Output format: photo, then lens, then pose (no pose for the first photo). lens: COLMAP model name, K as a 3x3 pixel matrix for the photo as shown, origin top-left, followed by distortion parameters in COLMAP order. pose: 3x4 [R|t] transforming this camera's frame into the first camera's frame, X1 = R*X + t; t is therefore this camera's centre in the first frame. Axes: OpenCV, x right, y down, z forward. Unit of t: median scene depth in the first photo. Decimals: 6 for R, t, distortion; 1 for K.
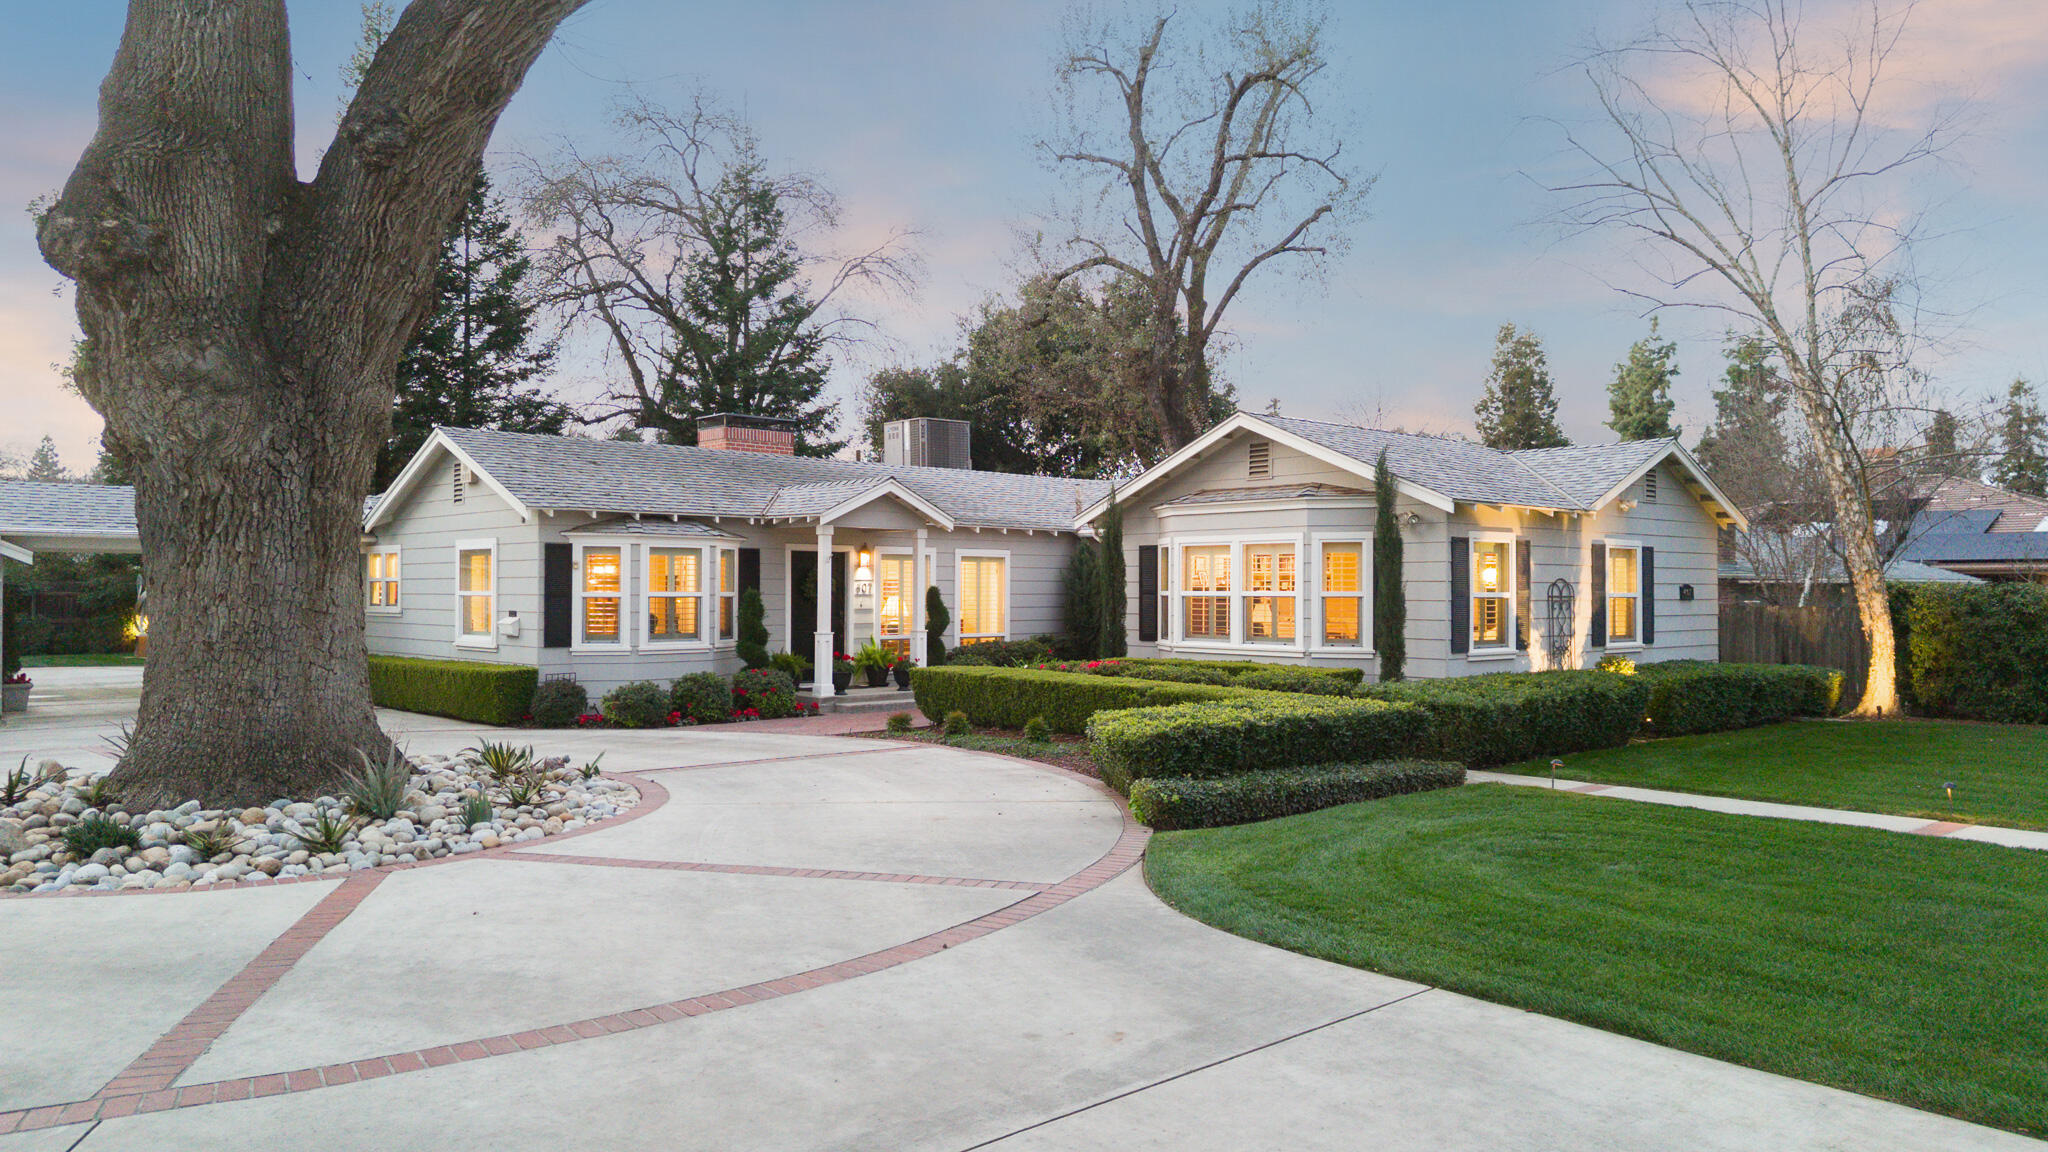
lens RADIAL K [[1424.6, 0, 1024.0], [0, 1424.6, 576.0], [0, 0, 1]] dist [0.011433, -0.004253]
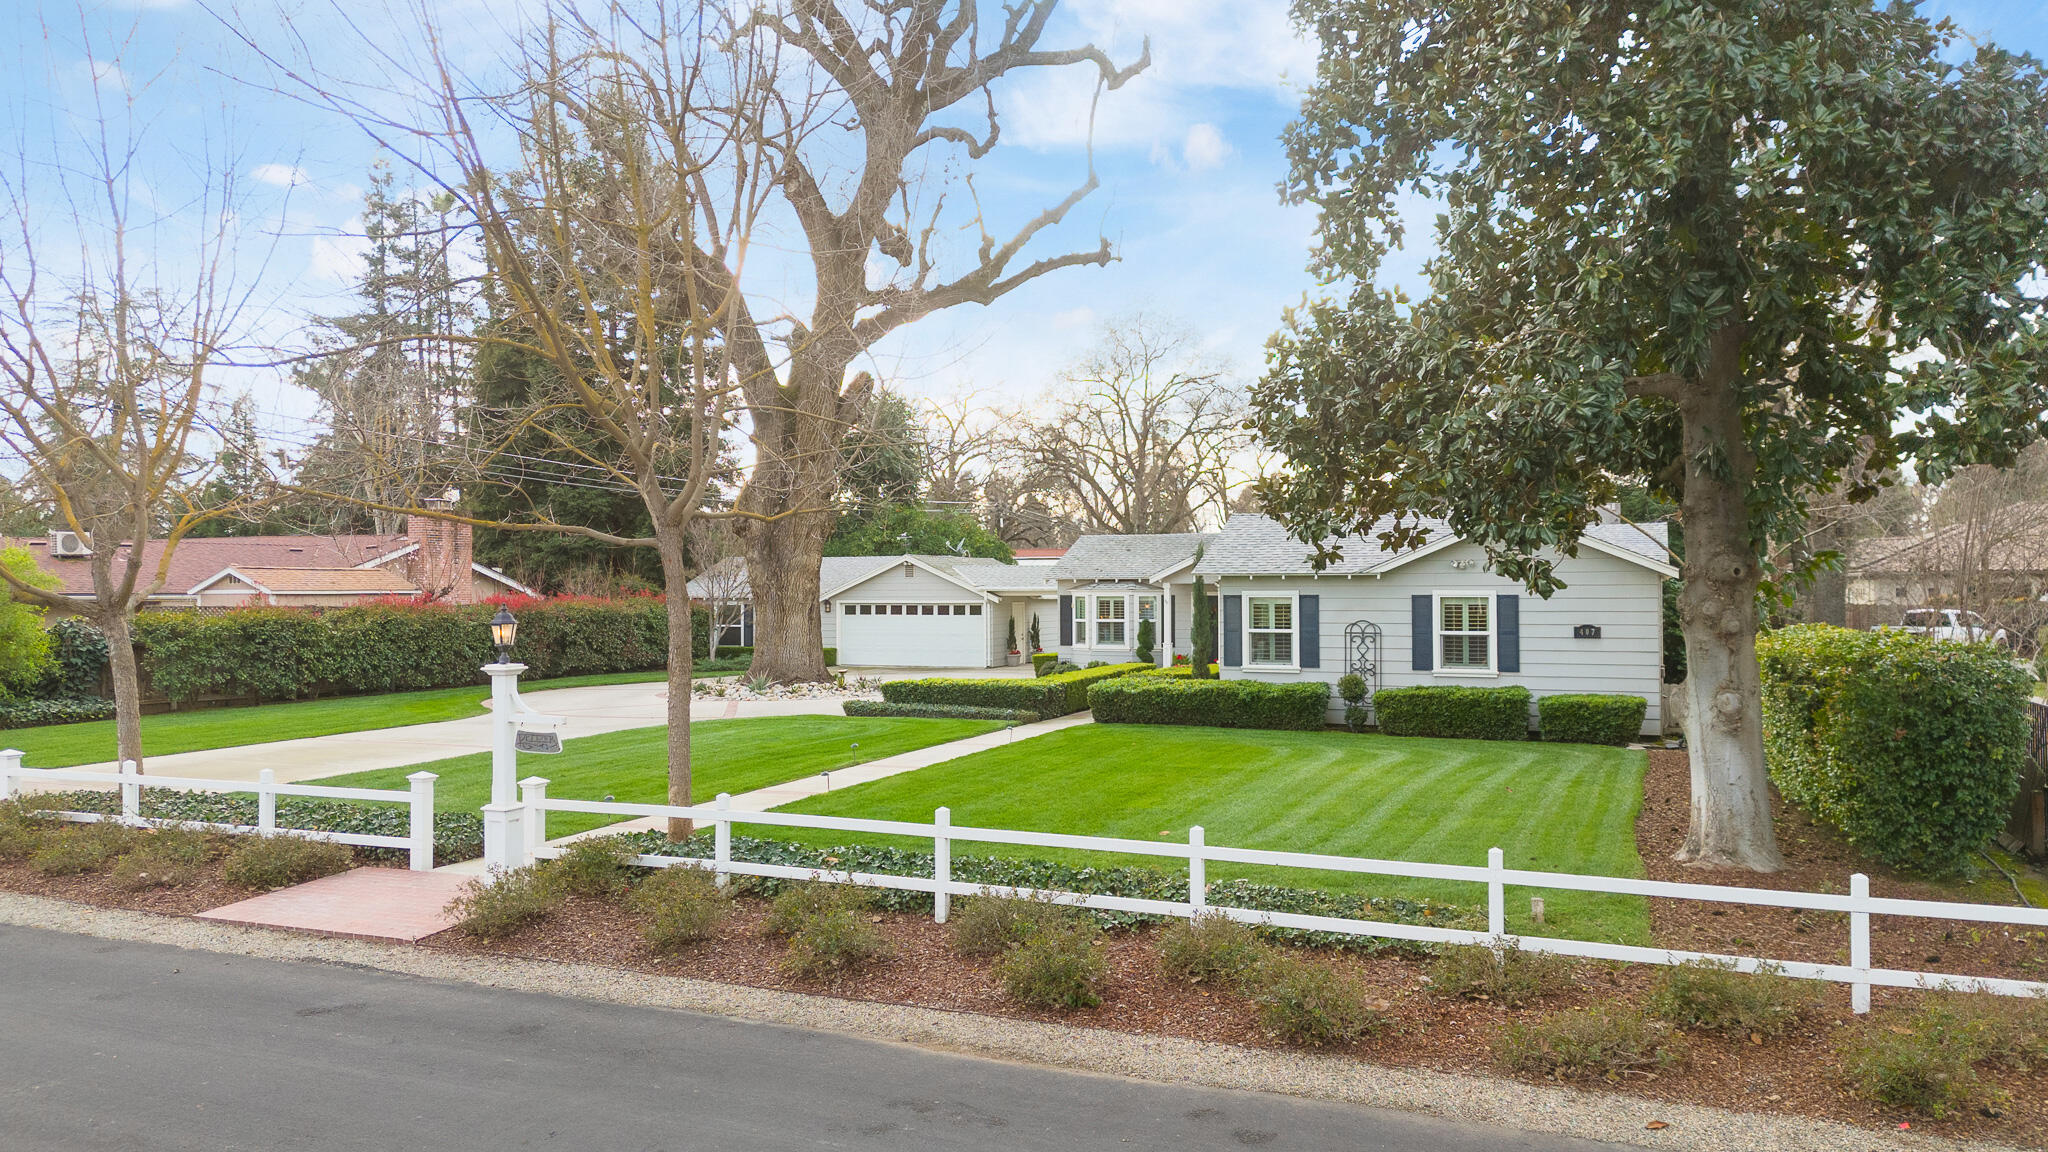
lens RADIAL K [[1418.2, 0, 1059.8], [0, 1418.2, 575.2], [0, 0, 1]] dist [0.050261, -0.002172]
pose [[0.419995, -0.012729, -0.907437, 1.531073], [0.014306, 0.999870, -0.007404, -0.036899], [0.907414, -0.009872, 0.420122, 0.128347]]
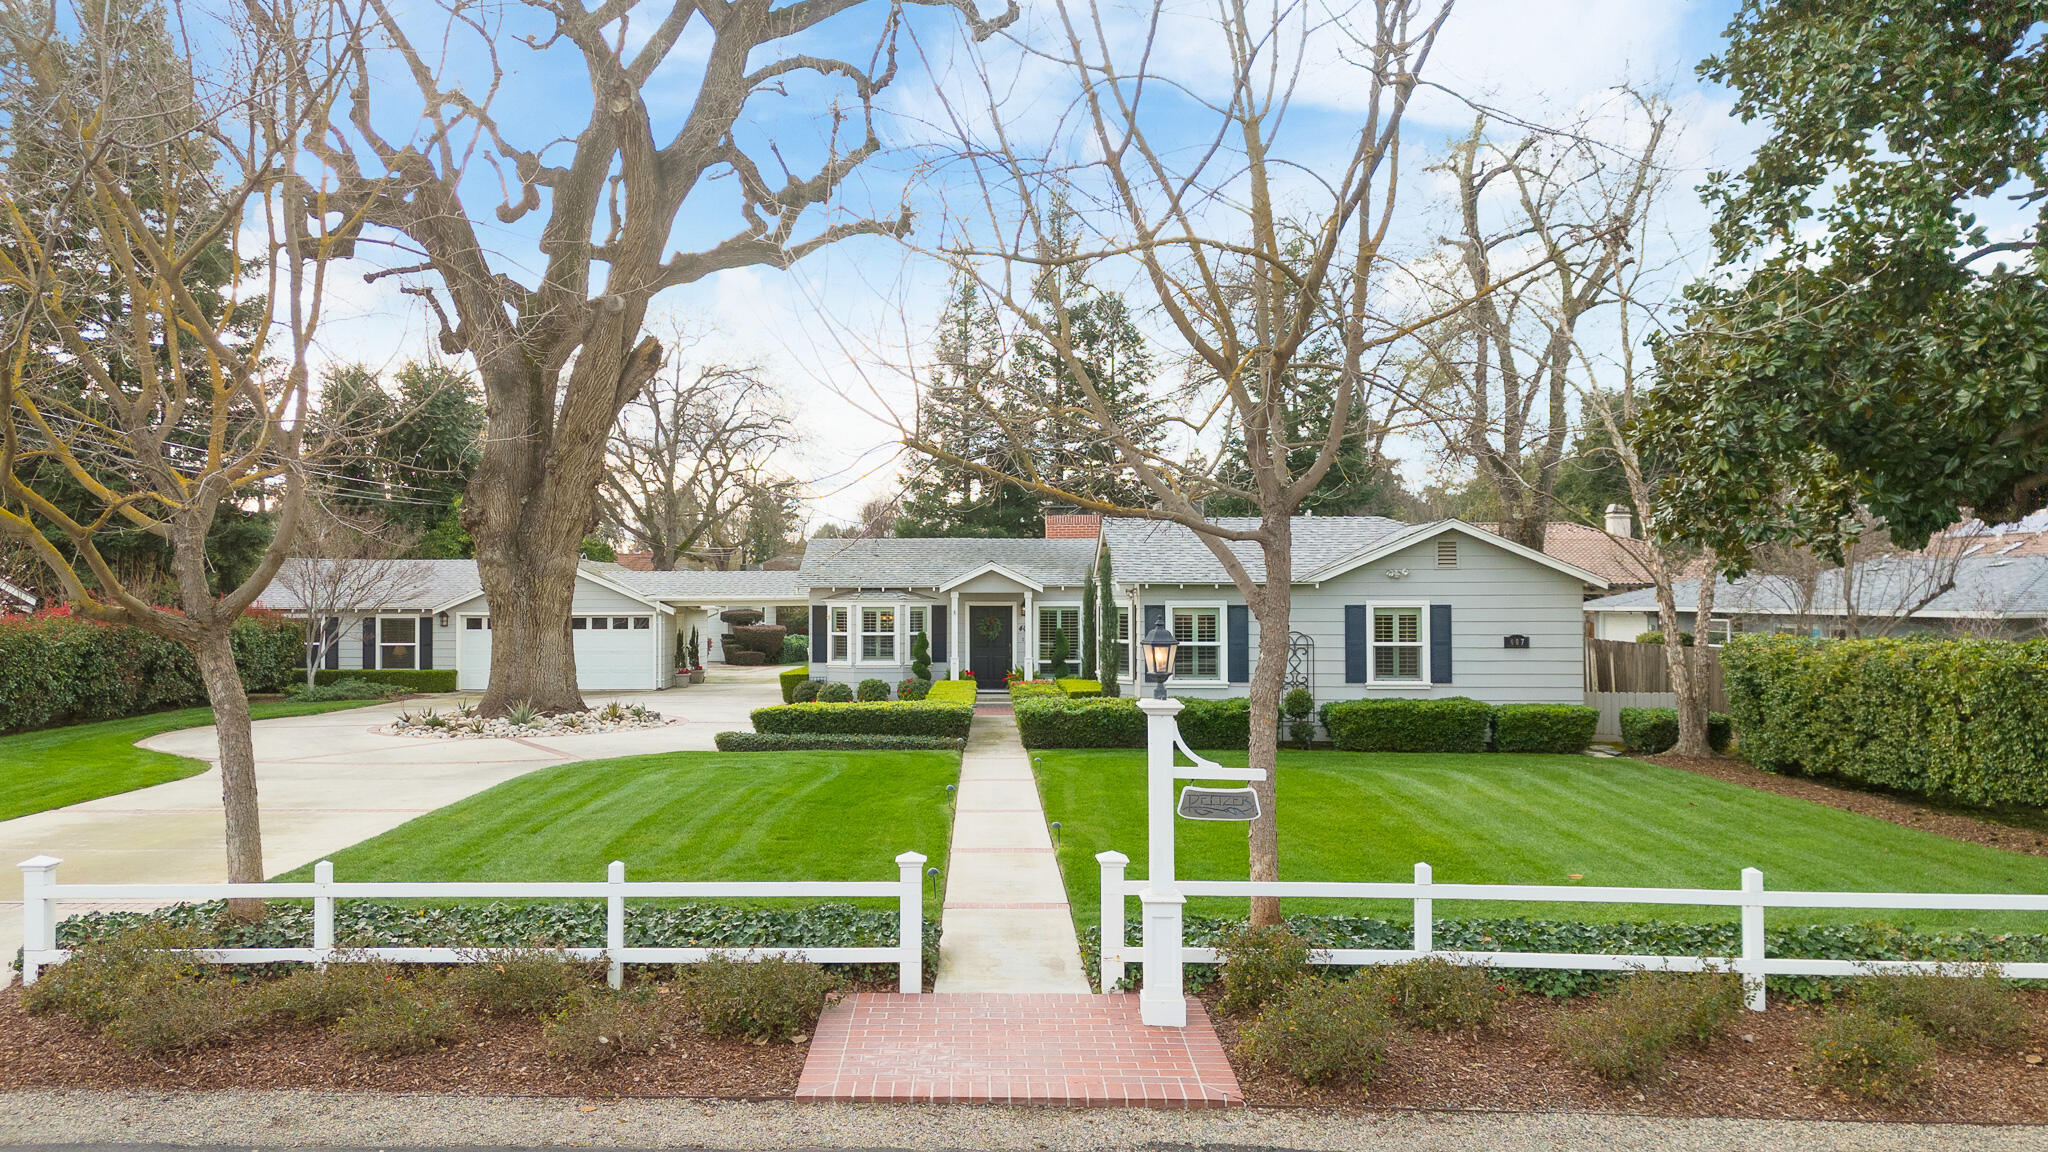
lens RADIAL K [[1477.3, 0, 976.3], [0, 1477.3, 581.0], [0, 0, 1]] dist [0.024731, -0.003619]
pose [[0.719764, -0.011769, -0.694119, 1.129390], [0.011190, 0.999923, -0.005351, -0.041913], [0.694128, -0.003916, 0.719841, -0.220194]]
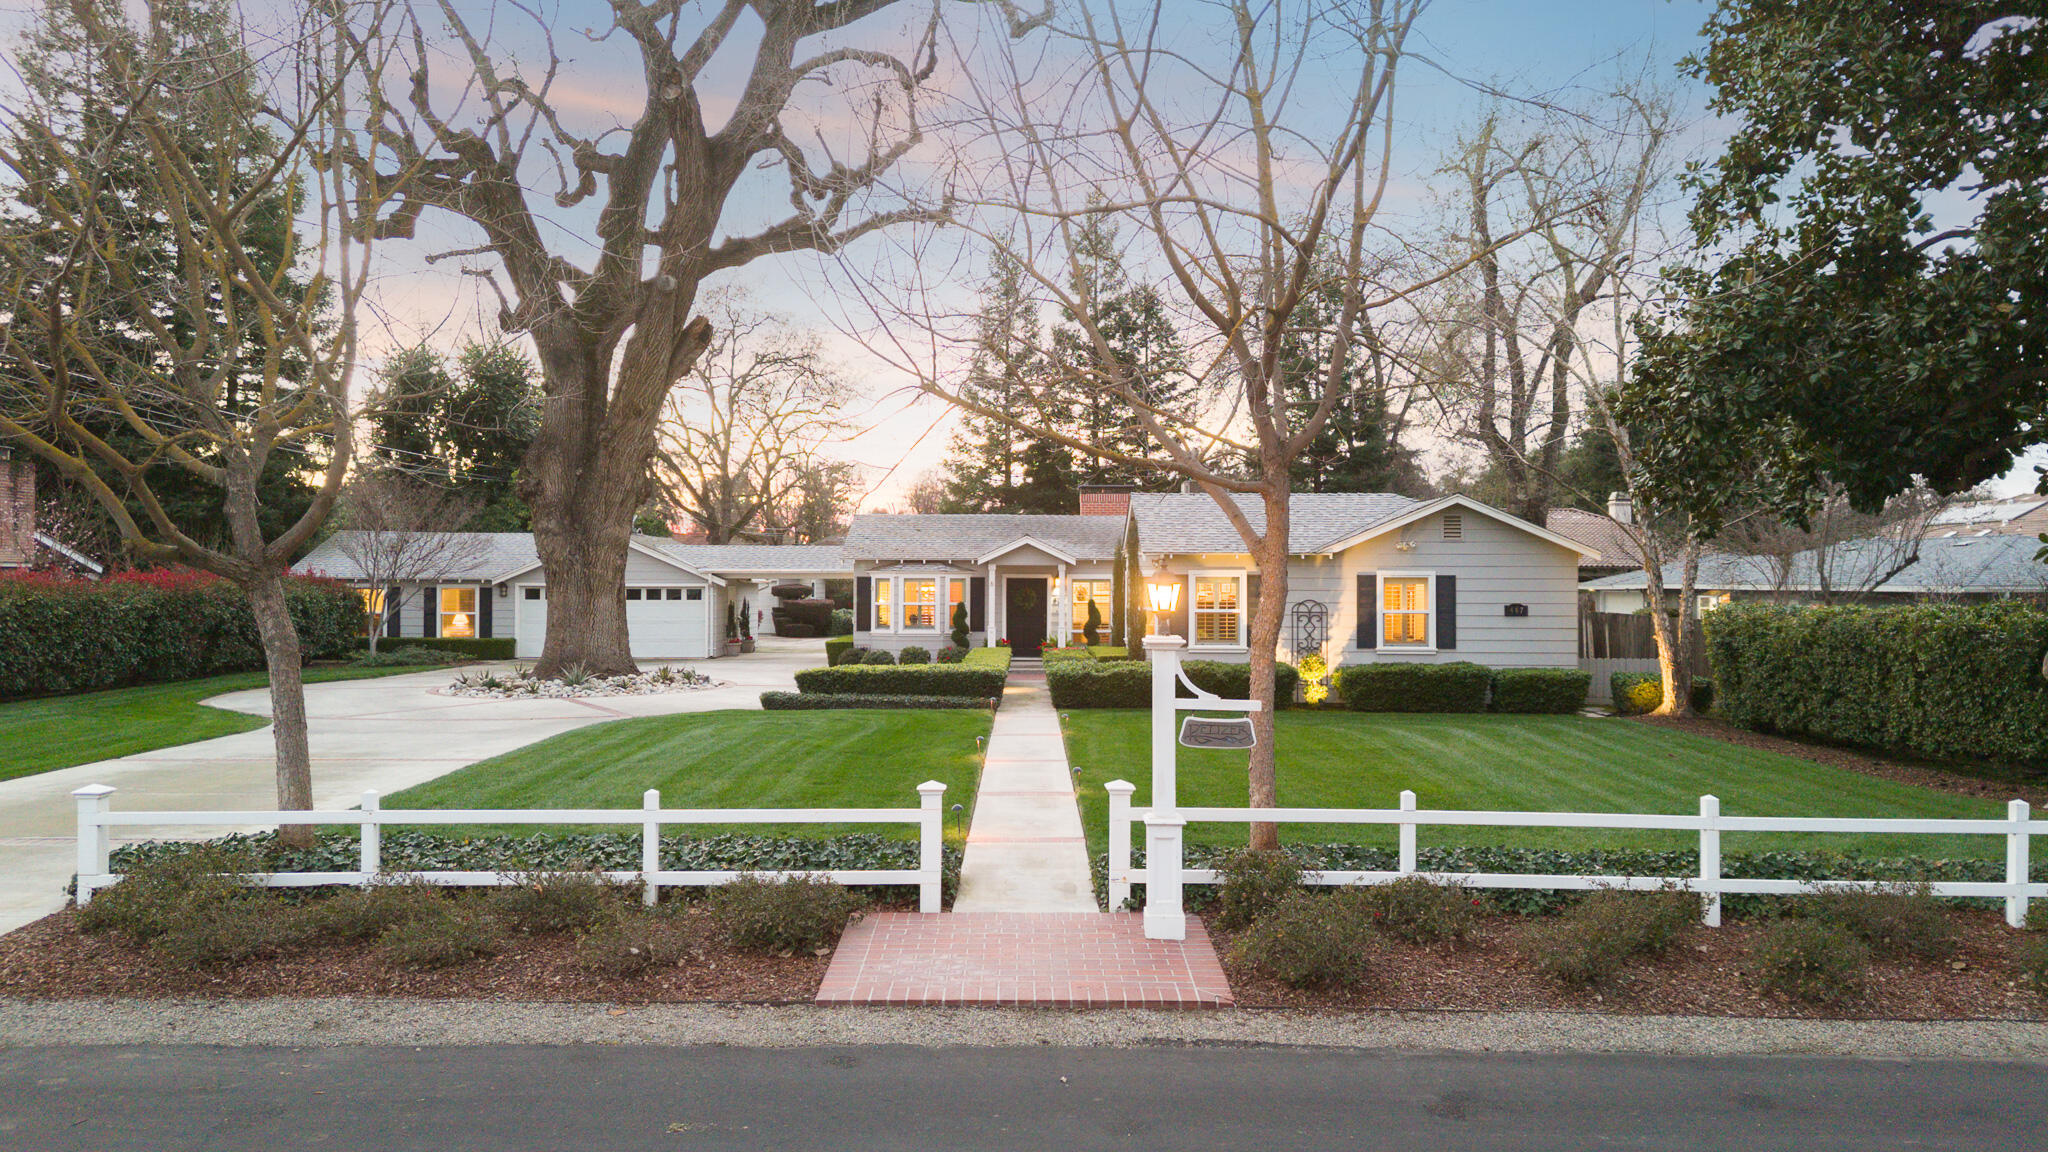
lens RADIAL K [[1403.7, 0, 1060.9], [0, 1403.7, 572.9], [0, 0, 1]] dist [0.027018, -0.003345]
pose [[0.739516, -0.004034, -0.673127, 1.140603], [0.005739, 0.999983, 0.000312, -0.027149], [0.673115, -0.004094, 0.739526, -0.217637]]
